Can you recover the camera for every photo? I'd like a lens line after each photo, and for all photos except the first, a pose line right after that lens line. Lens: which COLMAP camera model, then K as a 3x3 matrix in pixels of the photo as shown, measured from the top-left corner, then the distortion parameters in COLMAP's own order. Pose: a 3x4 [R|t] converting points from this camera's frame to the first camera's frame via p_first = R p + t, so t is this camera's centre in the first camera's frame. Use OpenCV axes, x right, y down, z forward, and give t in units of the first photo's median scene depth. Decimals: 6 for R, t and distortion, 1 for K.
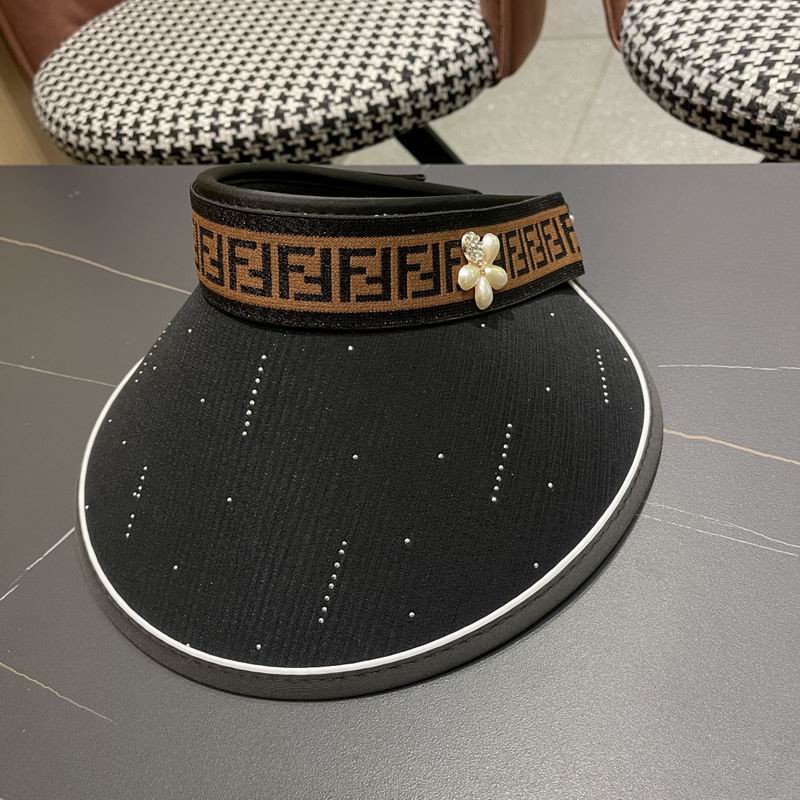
lens RADIAL K [[858.0, 0, 399.8], [0, 858.0, 407.8], [0, 0, 1]] dist [0.014064, 0.000000]
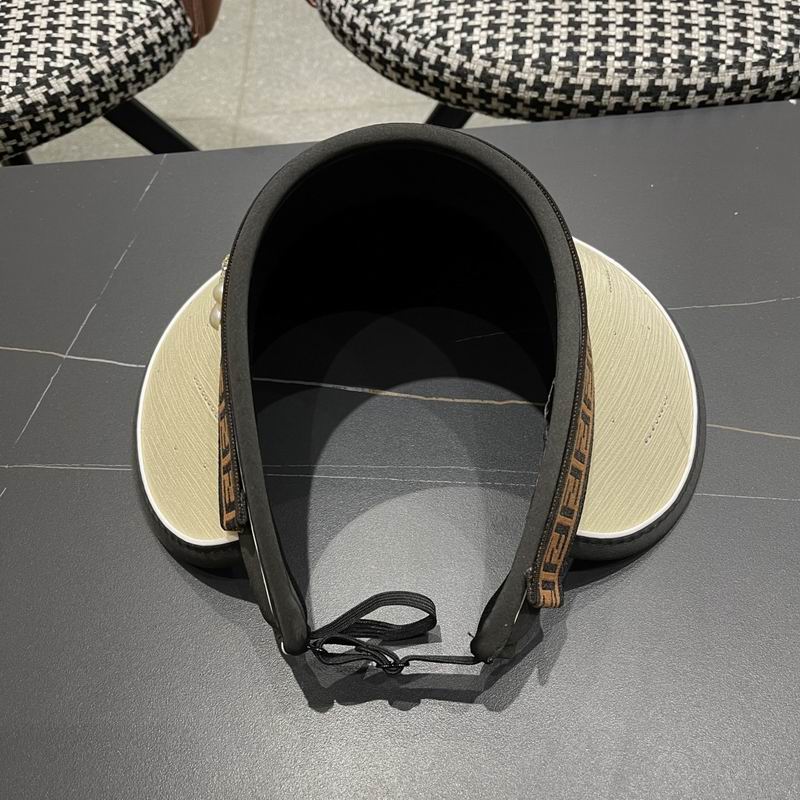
lens RADIAL K [[858.0, 0, 415.0], [0, 858.0, 408.0], [0, 0, 1]] dist [0.014064, 0.000000]
pose [[0.911997, -0.221154, 0.345473, -0.094500], [0.181043, 0.972759, 0.144785, -0.080665], [-0.368082, -0.069498, 0.927192, -0.020815]]
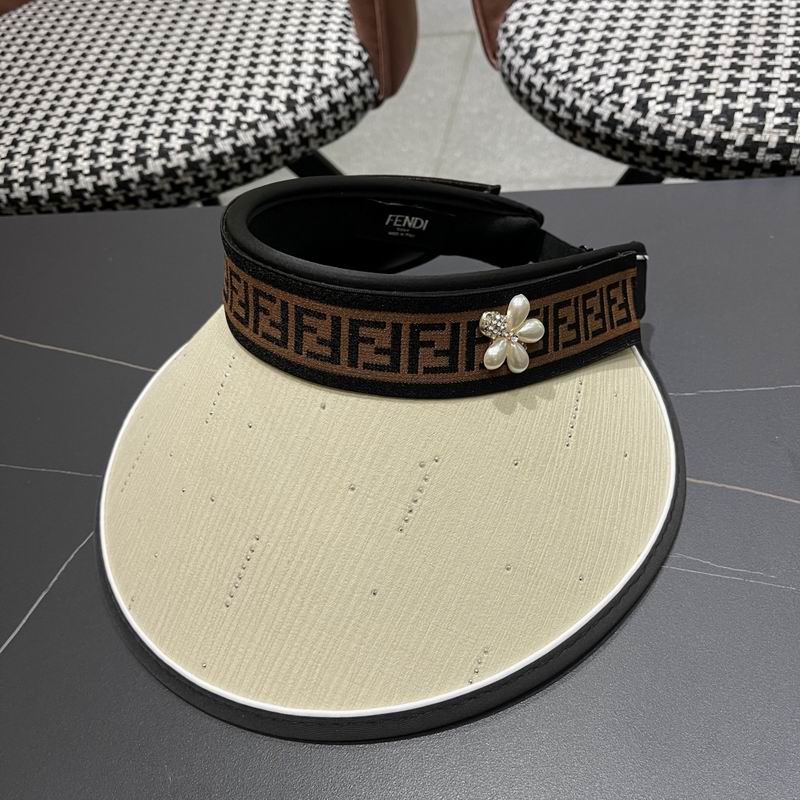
lens RADIAL K [[858.0, 0, 408.0], [0, 858.0, 405.5], [0, 0, 1]] dist [0.014064, 0.000000]
pose [[0.984398, -0.102899, 0.142732, -0.036496], [0.100996, 0.994675, 0.020537, -0.050649], [-0.144085, -0.005801, 0.989548, 0.002391]]
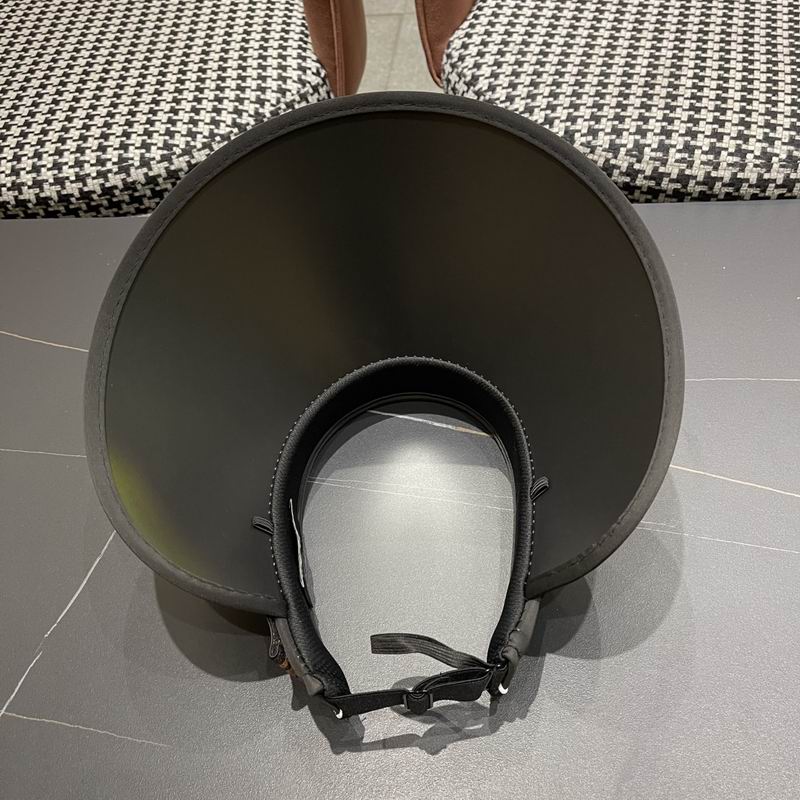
lens RADIAL K [[858.0, 0, 419.9], [0, 858.0, 405.5], [0, 0, 1]] dist [0.014064, 0.000000]
pose [[0.960925, -0.125121, 0.246918, -0.112461], [0.108497, 0.990883, 0.079875, -0.090017], [-0.254661, -0.049964, 0.965739, -0.130997]]
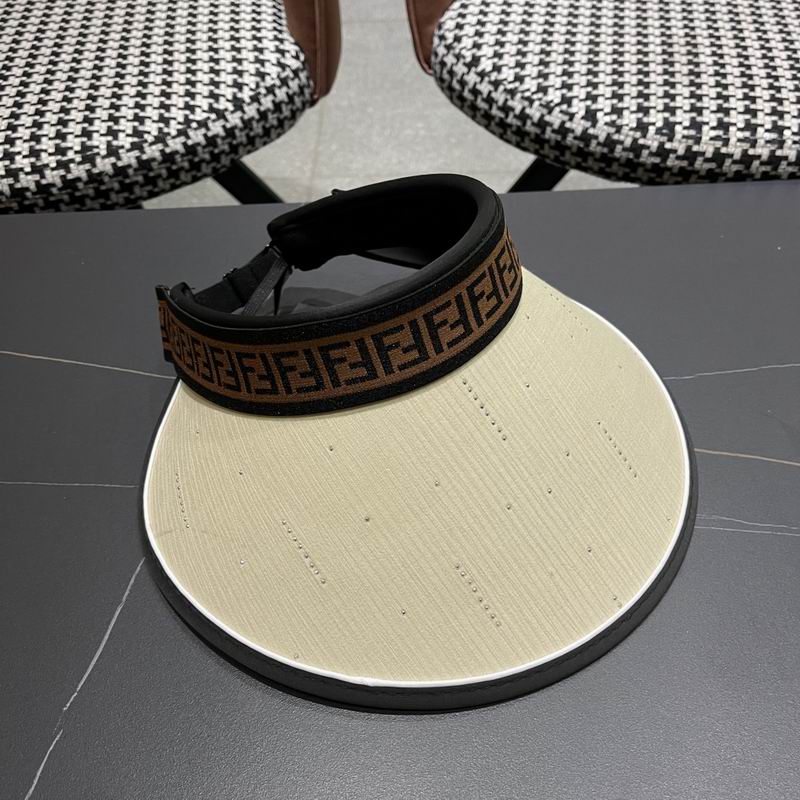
lens RADIAL K [[858.0, 0, 416.7], [0, 858.0, 403.8], [0, 0, 1]] dist [0.014064, 0.000000]
pose [[0.922904, -0.155205, 0.352362, -0.205456], [0.142502, 0.987858, 0.061883, -0.079441], [-0.357688, -0.006900, 0.933816, 0.004073]]
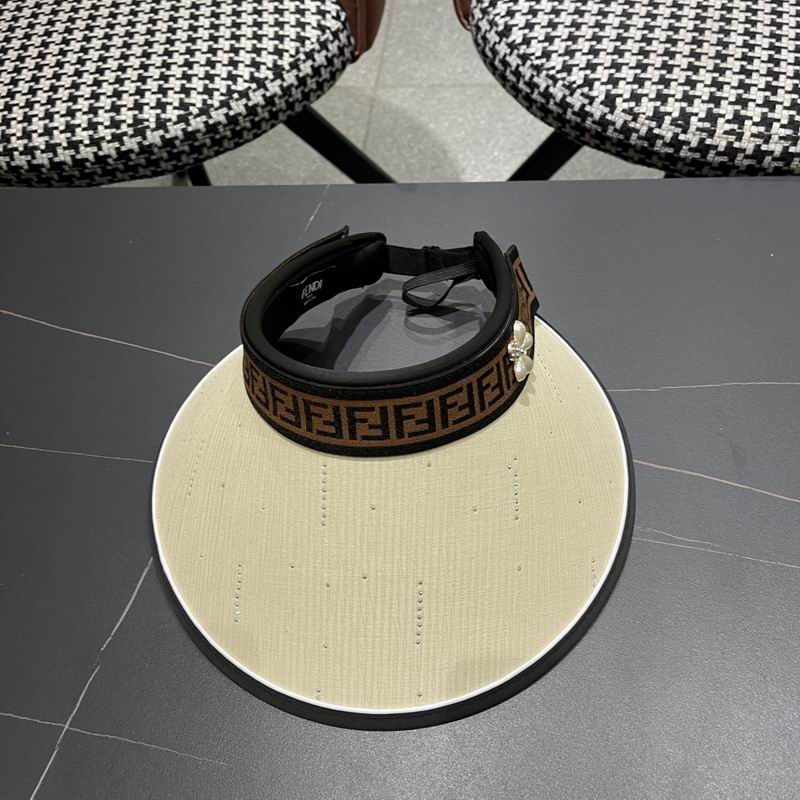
lens RADIAL K [[858.0, 0, 403.6], [0, 858.0, 408.8], [0, 0, 1]] dist [0.014064, 0.000000]
pose [[0.963619, -0.155326, 0.217514, -0.135962], [0.108932, 0.971381, 0.211076, -0.195664], [-0.244074, -0.179702, 0.952961, -0.100780]]
